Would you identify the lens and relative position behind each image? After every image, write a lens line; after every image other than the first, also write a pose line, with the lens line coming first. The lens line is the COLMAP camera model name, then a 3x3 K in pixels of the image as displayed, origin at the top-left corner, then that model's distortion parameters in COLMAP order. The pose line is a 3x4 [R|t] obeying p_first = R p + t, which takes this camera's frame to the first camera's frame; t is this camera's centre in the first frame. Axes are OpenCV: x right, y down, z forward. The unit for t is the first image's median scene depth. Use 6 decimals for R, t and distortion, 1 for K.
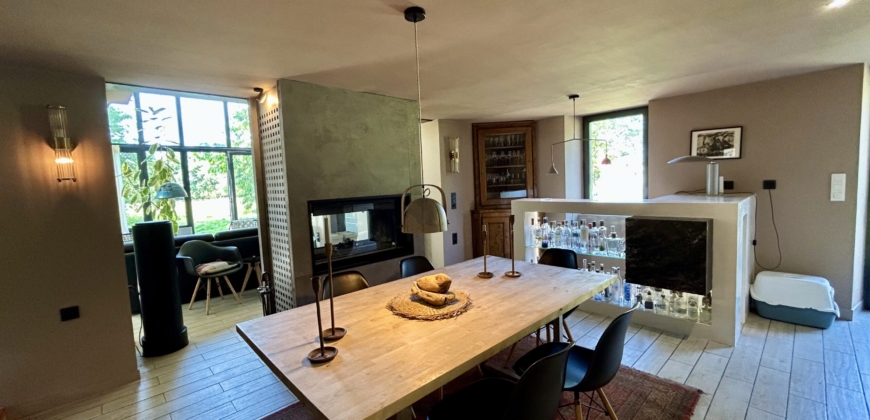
lens RADIAL K [[348.8, 0, 431.7], [0, 348.8, 211.7], [0, 0, 1]] dist [0.001641, 0.000170]
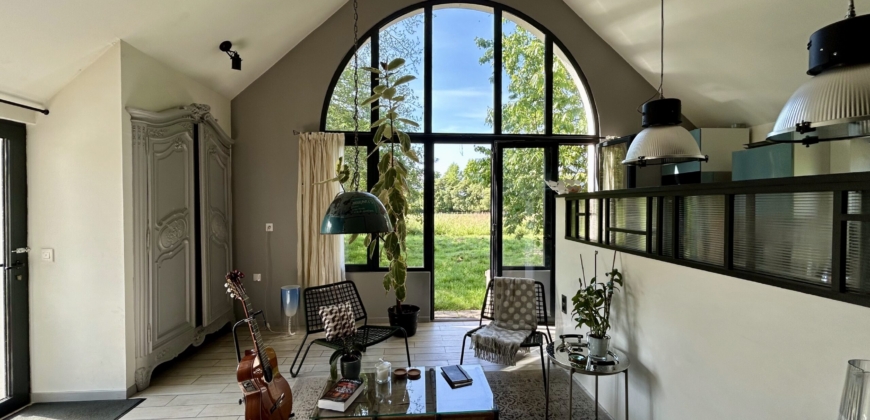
lens RADIAL K [[348.8, 0, 433.0], [0, 348.8, 209.6], [0, 0, 1]] dist [0.001641, 0.000170]
pose [[0.771659, 0.049033, -0.634144, -0.327800], [-0.085141, 0.996014, -0.026591, -0.045409], [0.630313, 0.074511, 0.772758, 0.556576]]
